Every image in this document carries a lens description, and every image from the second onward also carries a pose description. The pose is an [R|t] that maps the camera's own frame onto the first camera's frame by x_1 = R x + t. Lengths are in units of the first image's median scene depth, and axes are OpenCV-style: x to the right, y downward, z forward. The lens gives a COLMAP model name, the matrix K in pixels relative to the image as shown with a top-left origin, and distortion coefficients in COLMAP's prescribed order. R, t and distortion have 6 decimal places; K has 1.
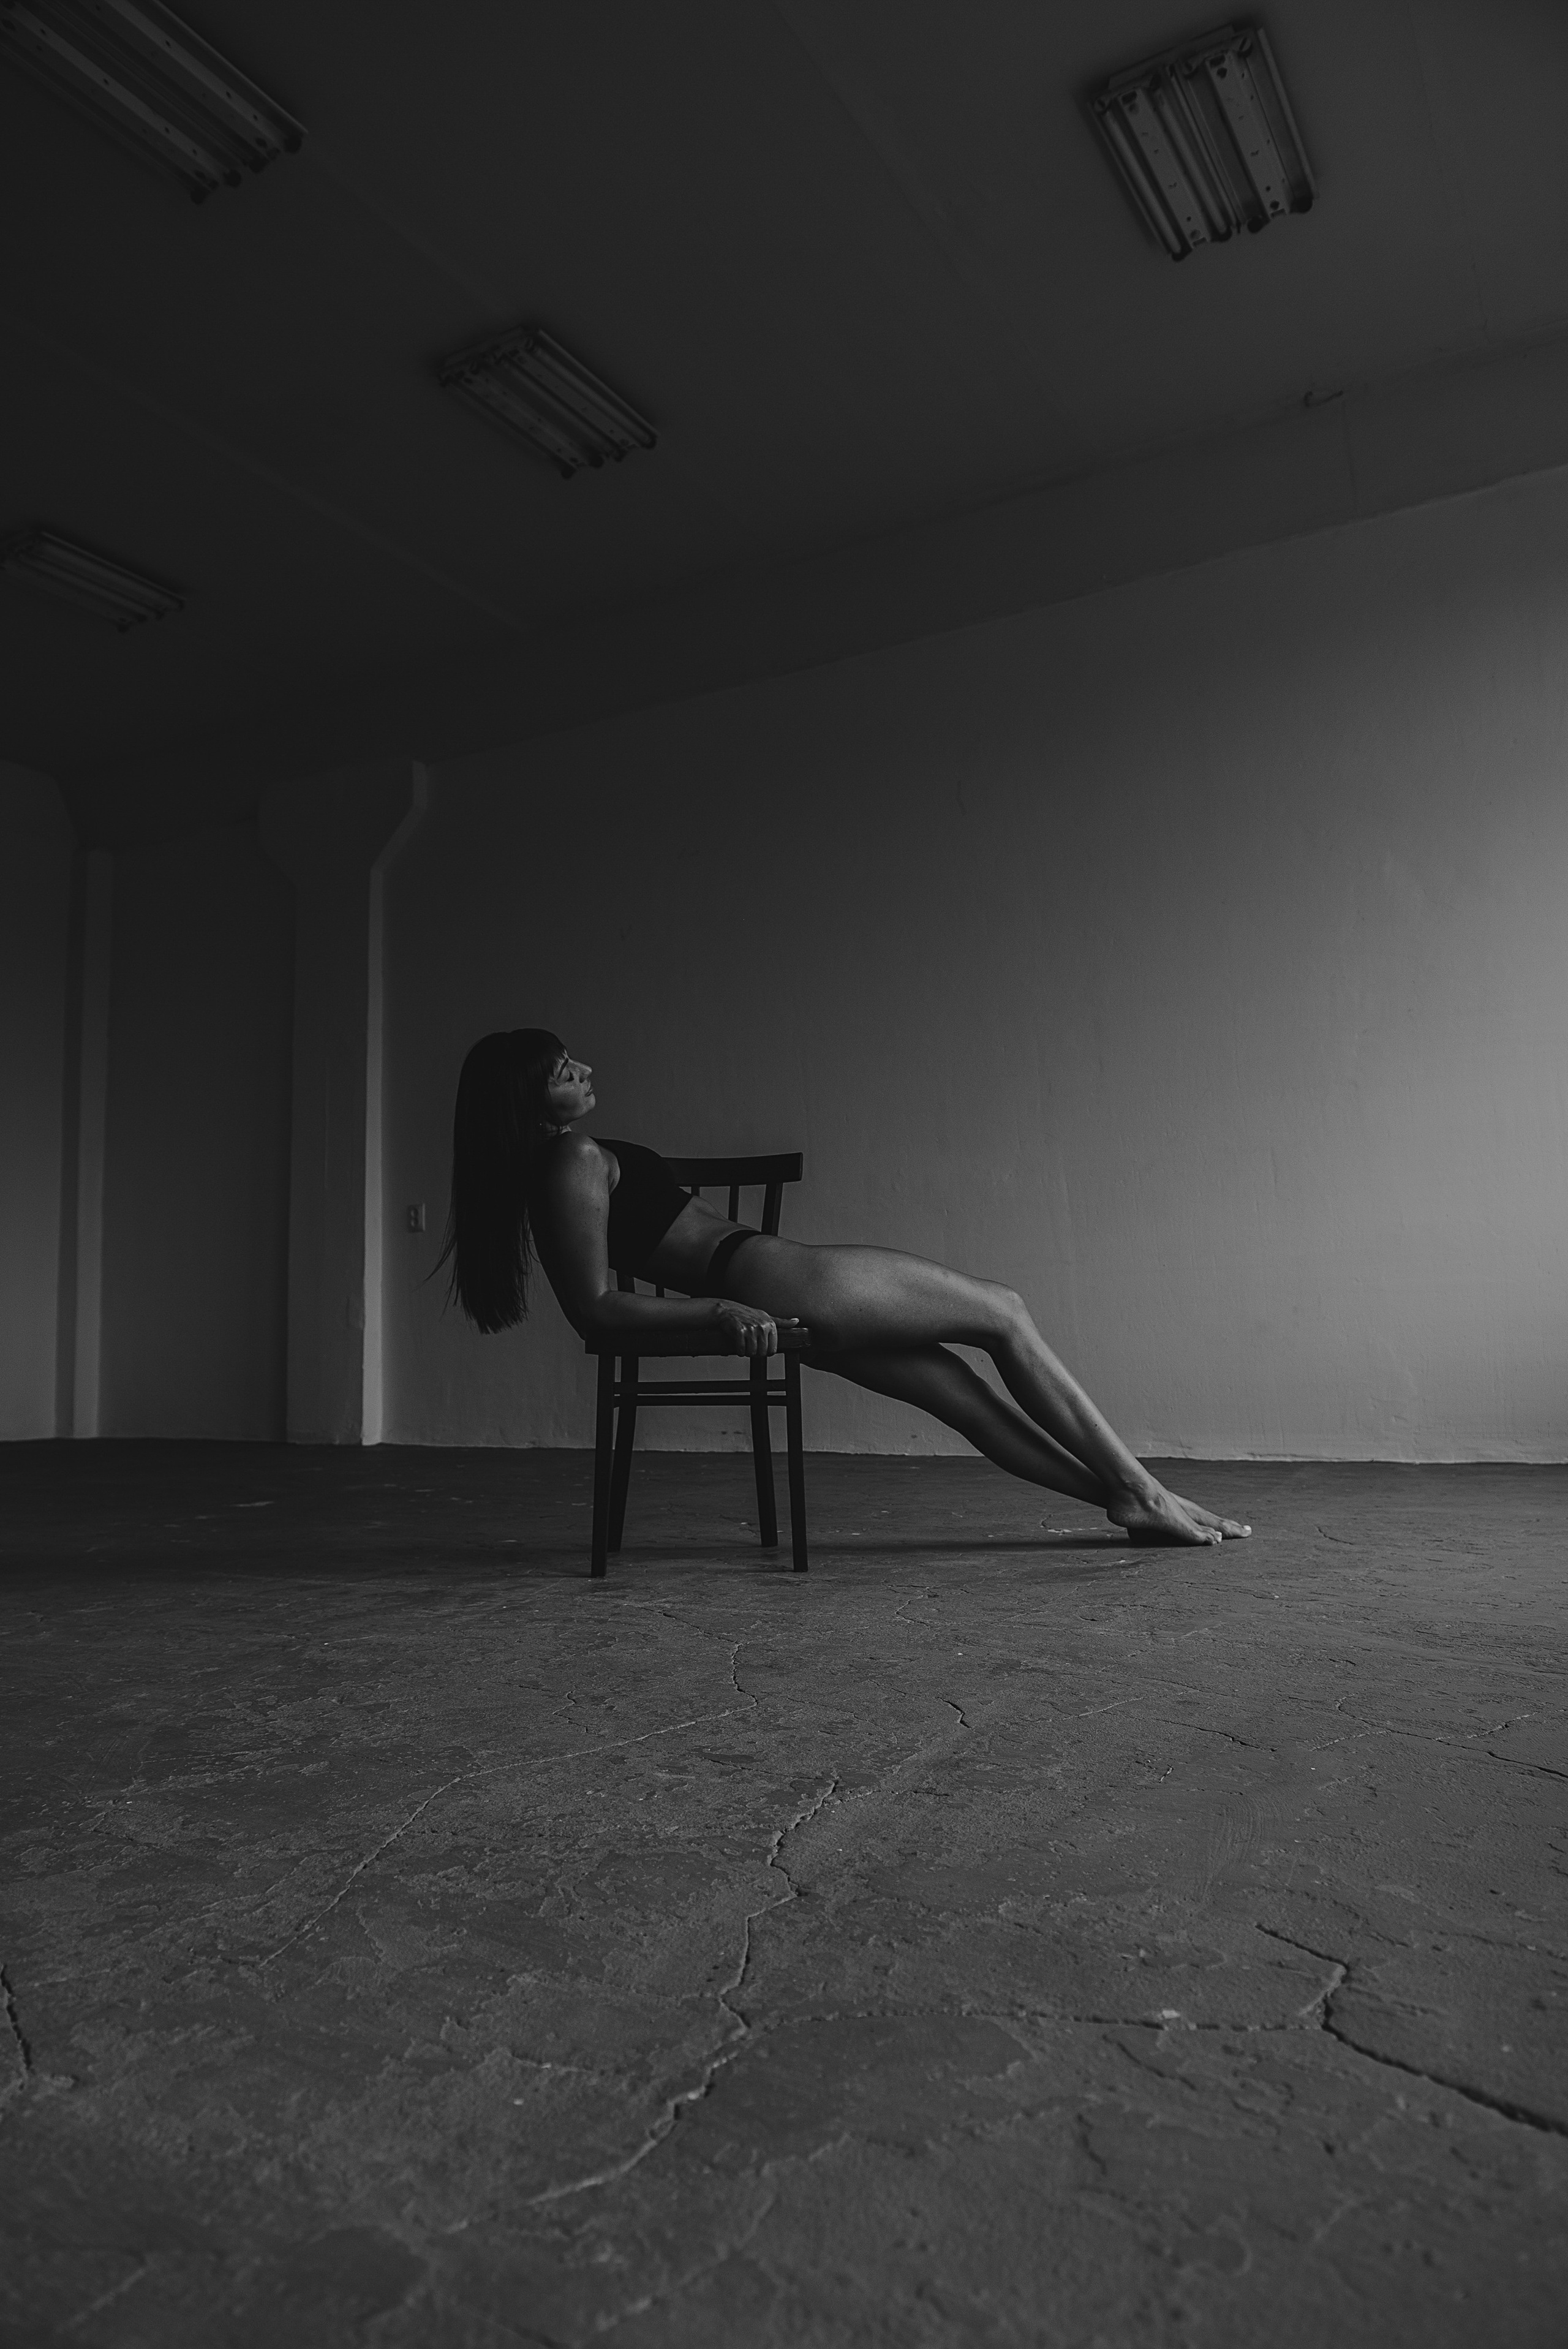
lens RADIAL K [[1563.3, 0, 783.0], [0, 1563.3, 1179.9], [0, 0, 1]] dist [-0.000856, -0.007828]
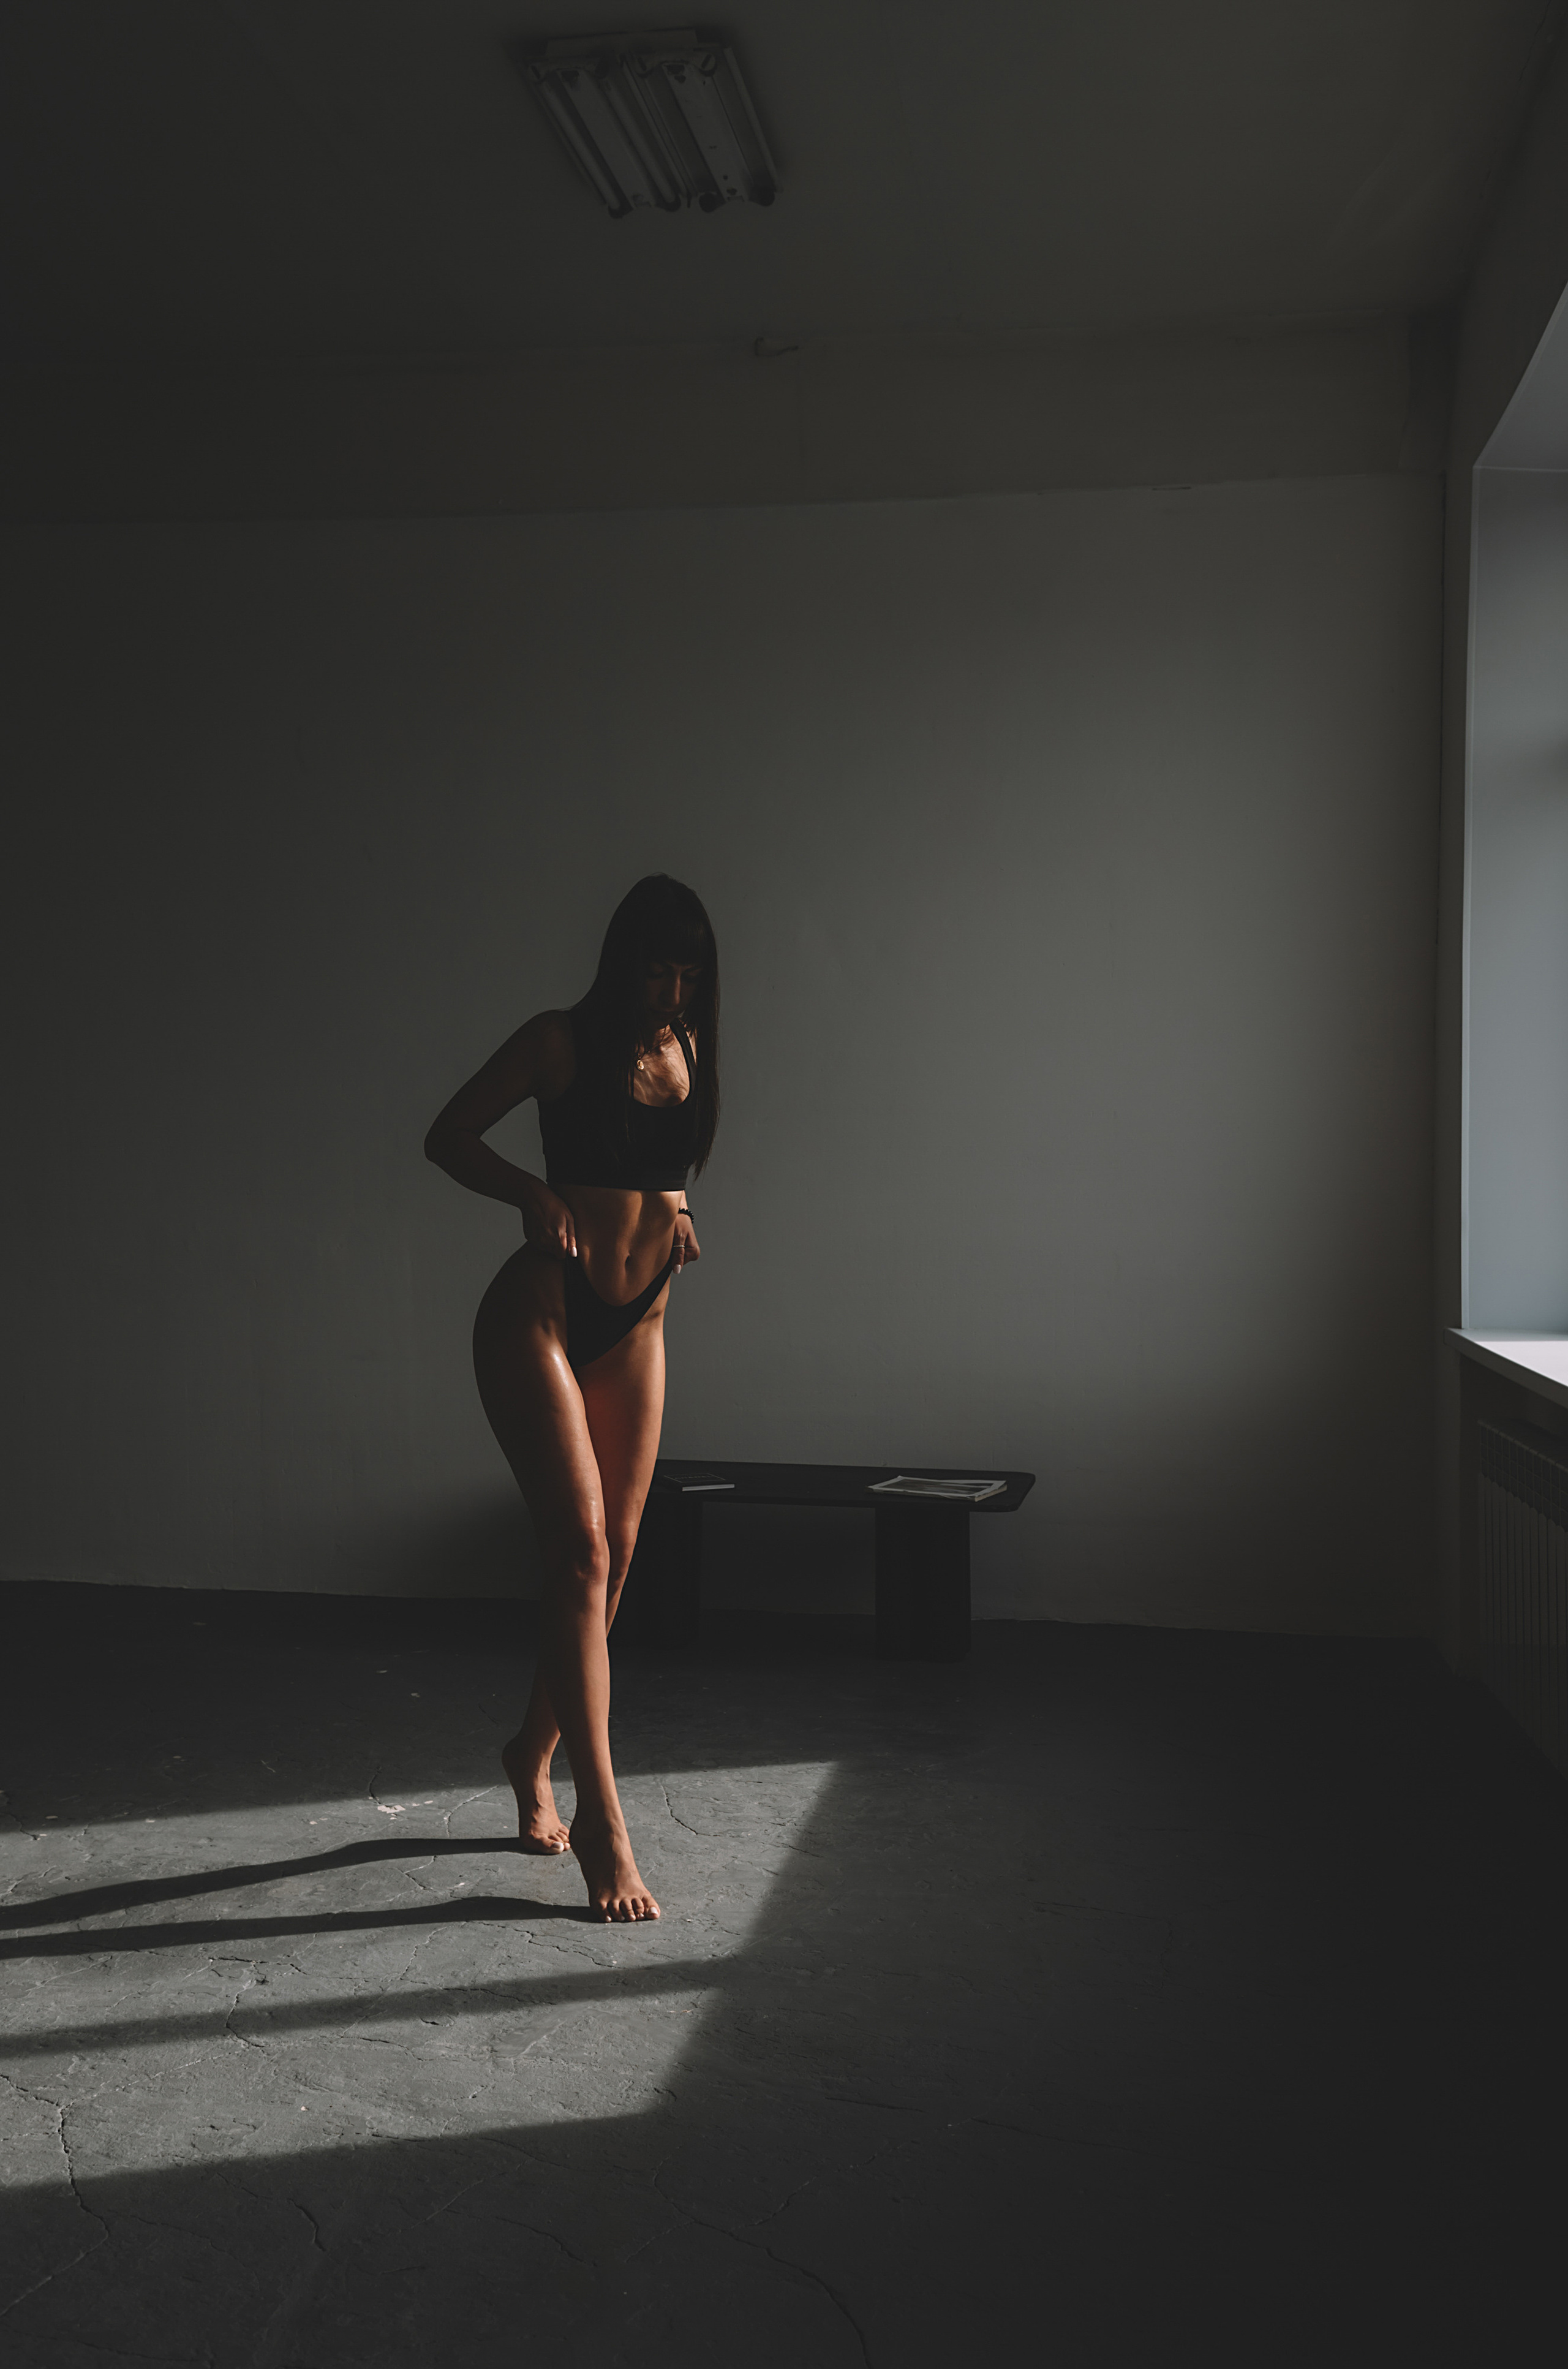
lens RADIAL K [[2243.0, 0, 781.0], [0, 2243.0, 1182.2], [0, 0, 1]] dist [-0.001753, 0.000000]
pose [[0.935020, 0.034211, 0.352941, -0.062864], [-0.074048, 0.992229, 0.099992, -0.223796], [-0.346778, -0.119630, 0.930287, -0.180799]]
